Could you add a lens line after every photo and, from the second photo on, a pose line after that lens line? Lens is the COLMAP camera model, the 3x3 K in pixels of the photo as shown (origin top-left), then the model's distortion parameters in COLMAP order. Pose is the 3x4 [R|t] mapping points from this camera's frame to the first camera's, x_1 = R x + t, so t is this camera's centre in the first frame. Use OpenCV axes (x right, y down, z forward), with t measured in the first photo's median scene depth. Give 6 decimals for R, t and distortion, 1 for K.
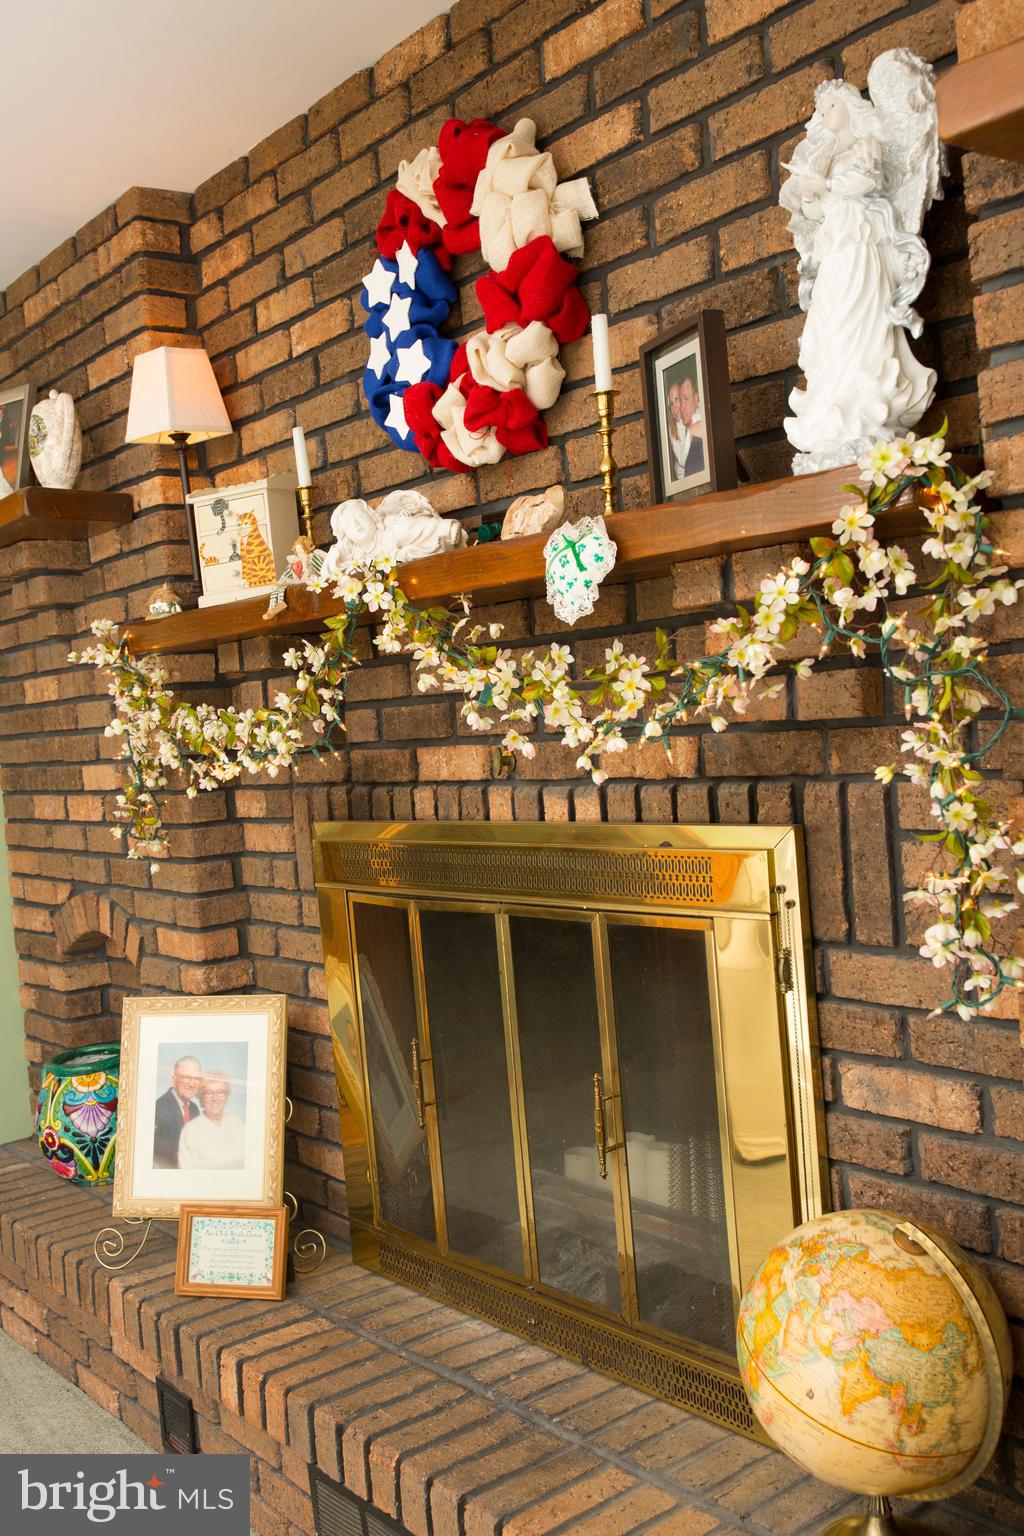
lens RADIAL K [[1455.7, 0, 512.0], [0, 1455.7, 768.0], [0, 0, 1]] dist [-0.003465, -0.005820]
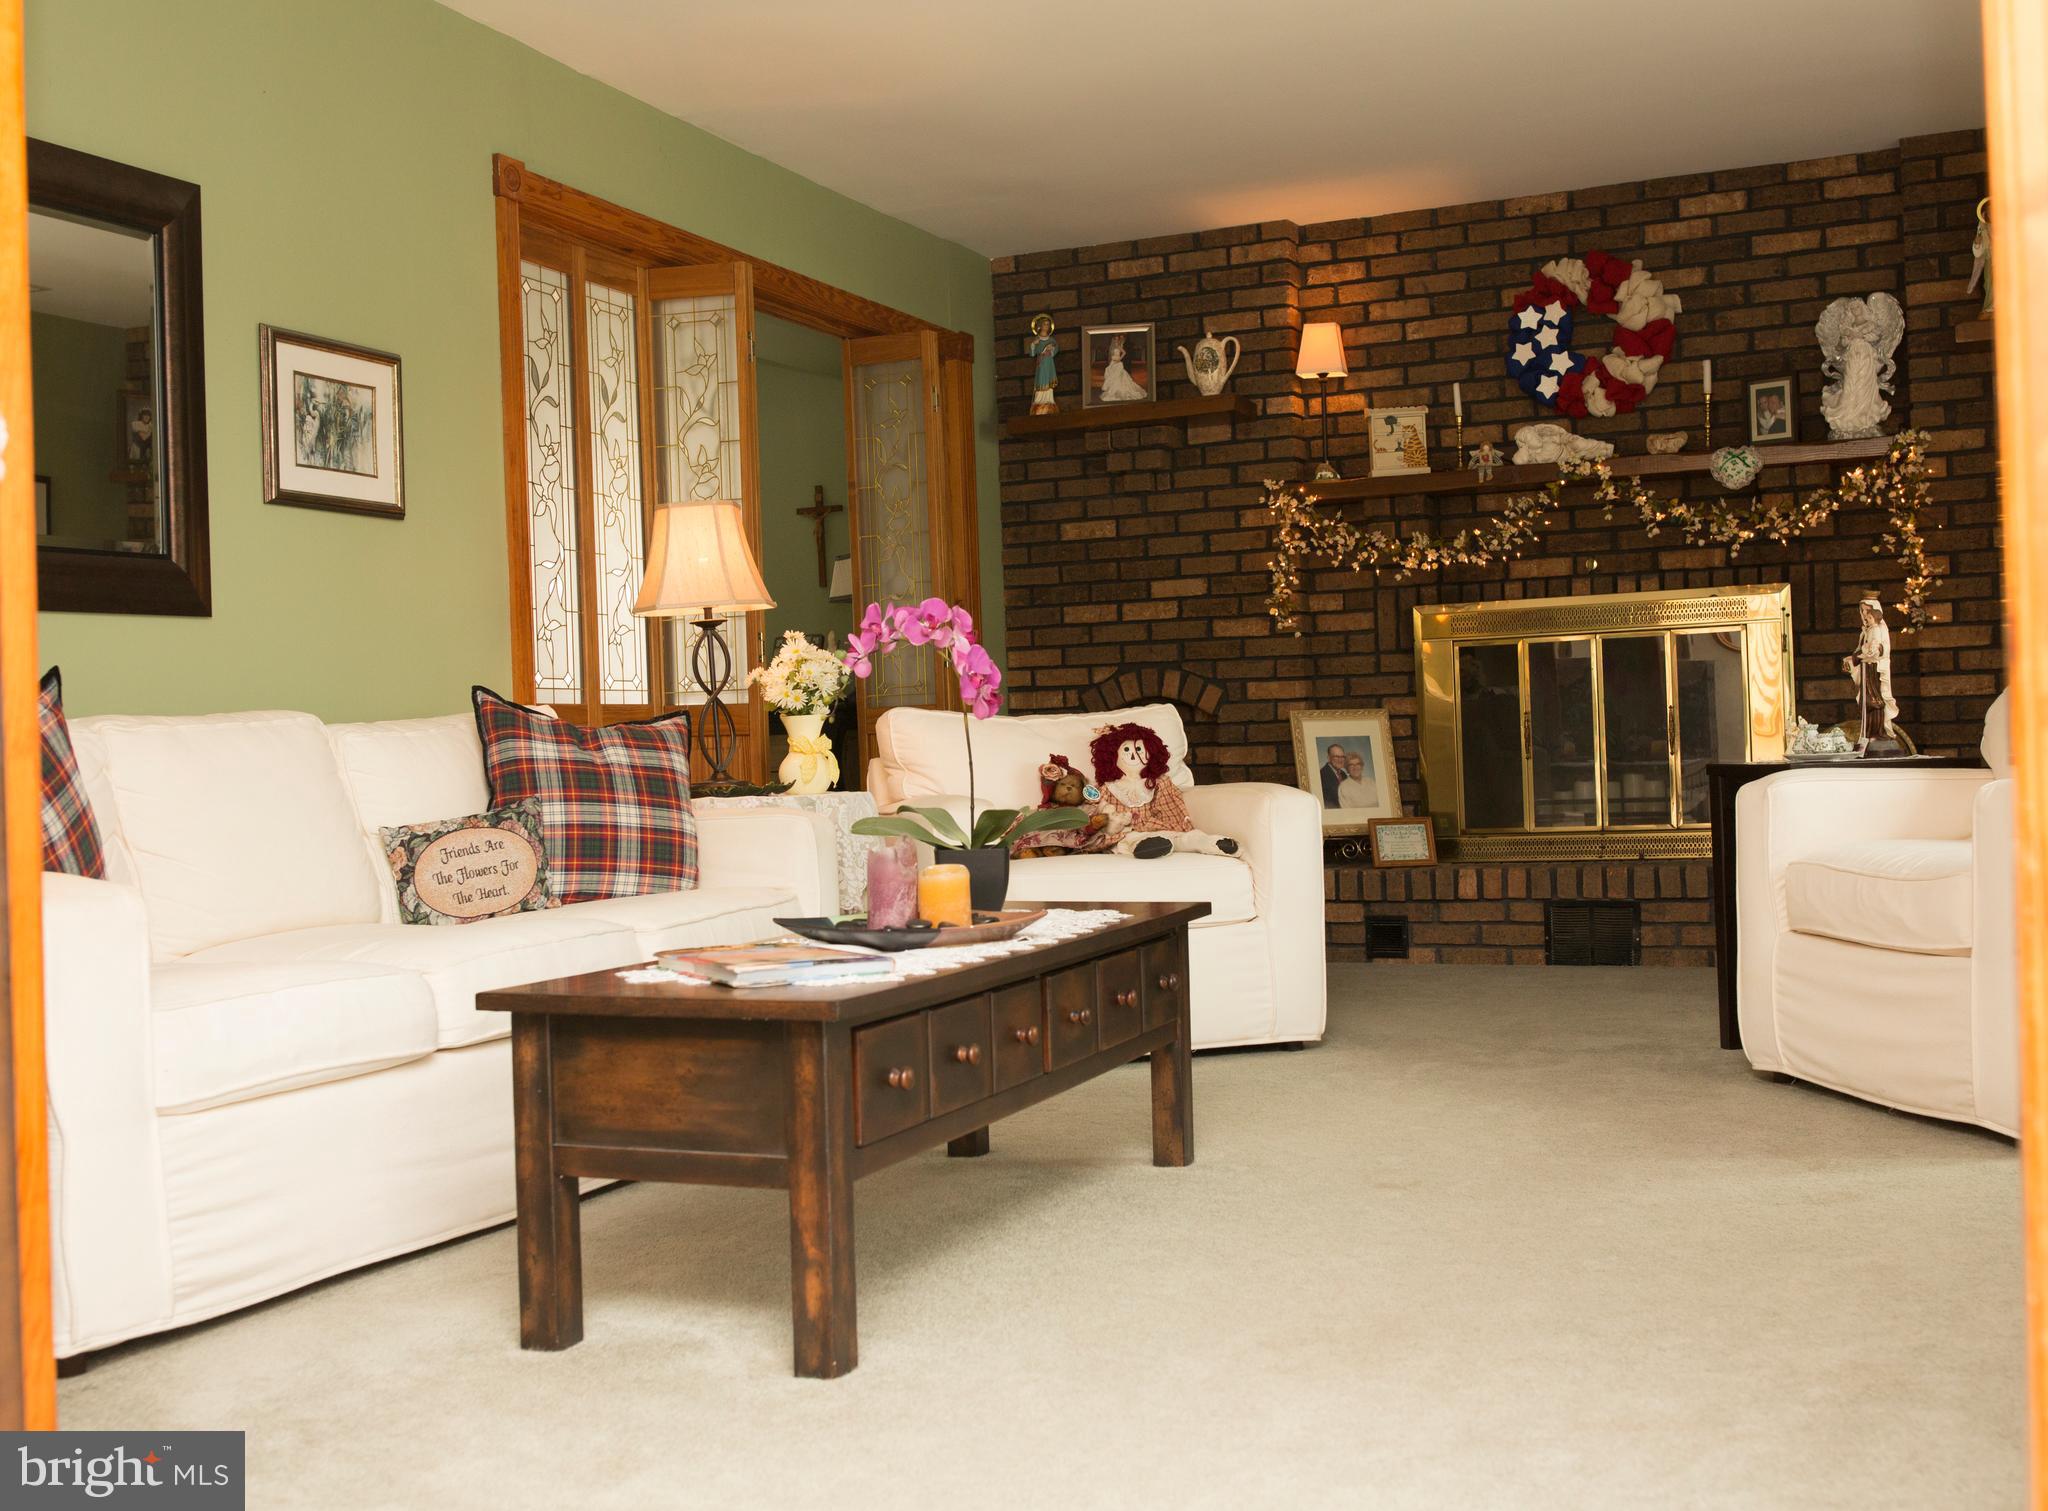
lens RADIAL K [[2133.3, 0, 1024.0], [0, 2133.3, 755.5], [0, 0, 1]] dist [-0.010333, 0.001586]
pose [[0.877373, 0.042925, 0.477886, -2.060730], [-0.012973, 0.997748, -0.065802, 0.456246], [-0.479634, 0.051533, 0.875954, -1.164170]]
